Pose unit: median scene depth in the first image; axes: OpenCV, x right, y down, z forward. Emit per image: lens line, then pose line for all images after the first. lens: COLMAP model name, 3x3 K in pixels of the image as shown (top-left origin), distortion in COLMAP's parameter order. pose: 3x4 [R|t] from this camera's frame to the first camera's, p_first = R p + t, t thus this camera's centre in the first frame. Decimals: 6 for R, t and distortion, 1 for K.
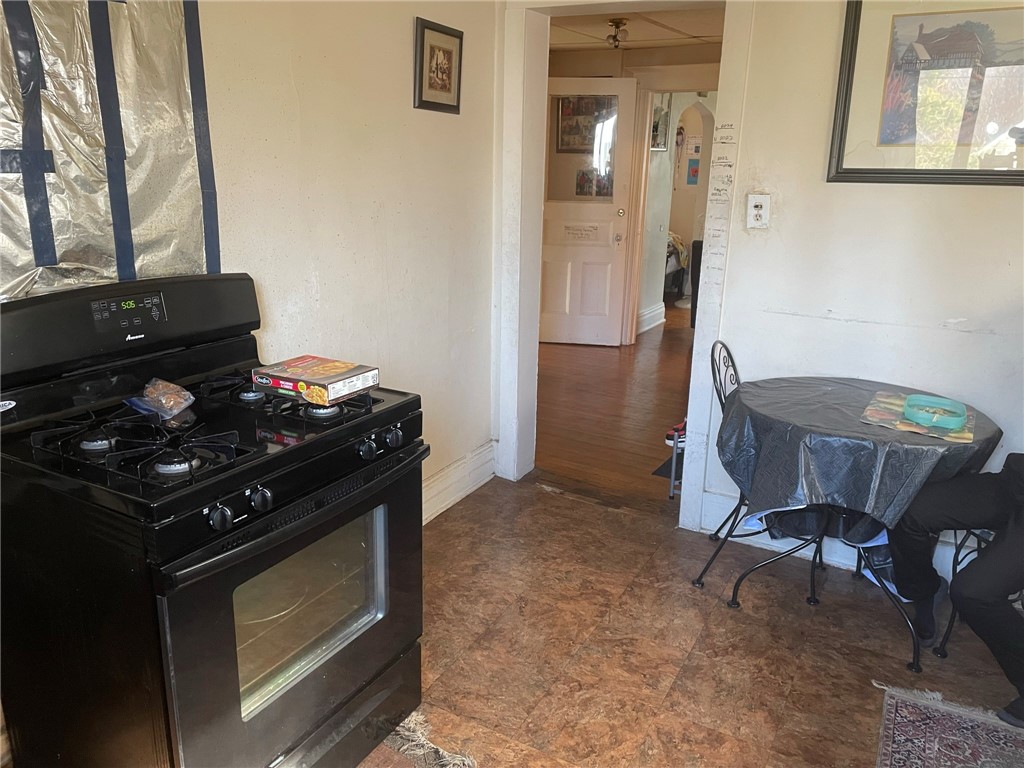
lens RADIAL K [[767.0, 0, 512.8], [0, 767.0, 383.6], [0, 0, 1]] dist [-0.002131, -0.017217]
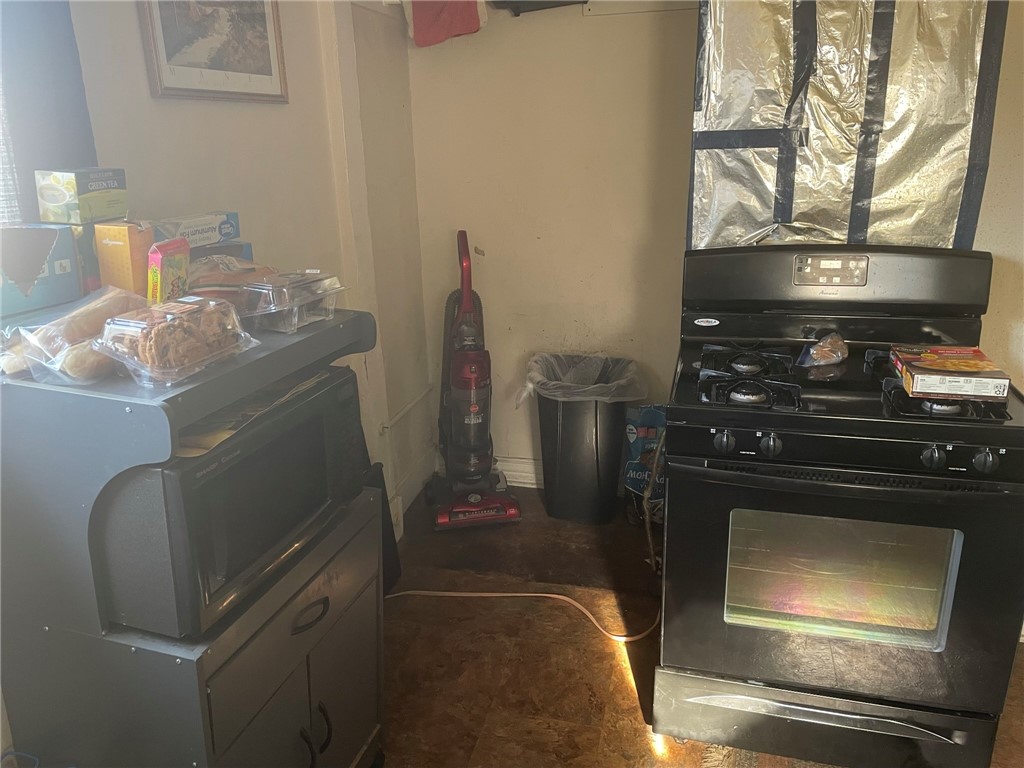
lens RADIAL K [[767.0, 0, 512.2], [0, 767.0, 382.1], [0, 0, 1]] dist [-0.002131, -0.017217]
pose [[0.227337, 0.266842, -0.936543, 0.493772], [-0.232891, 0.948715, 0.213778, -0.070239], [0.945558, 0.169513, 0.277823, 0.274795]]
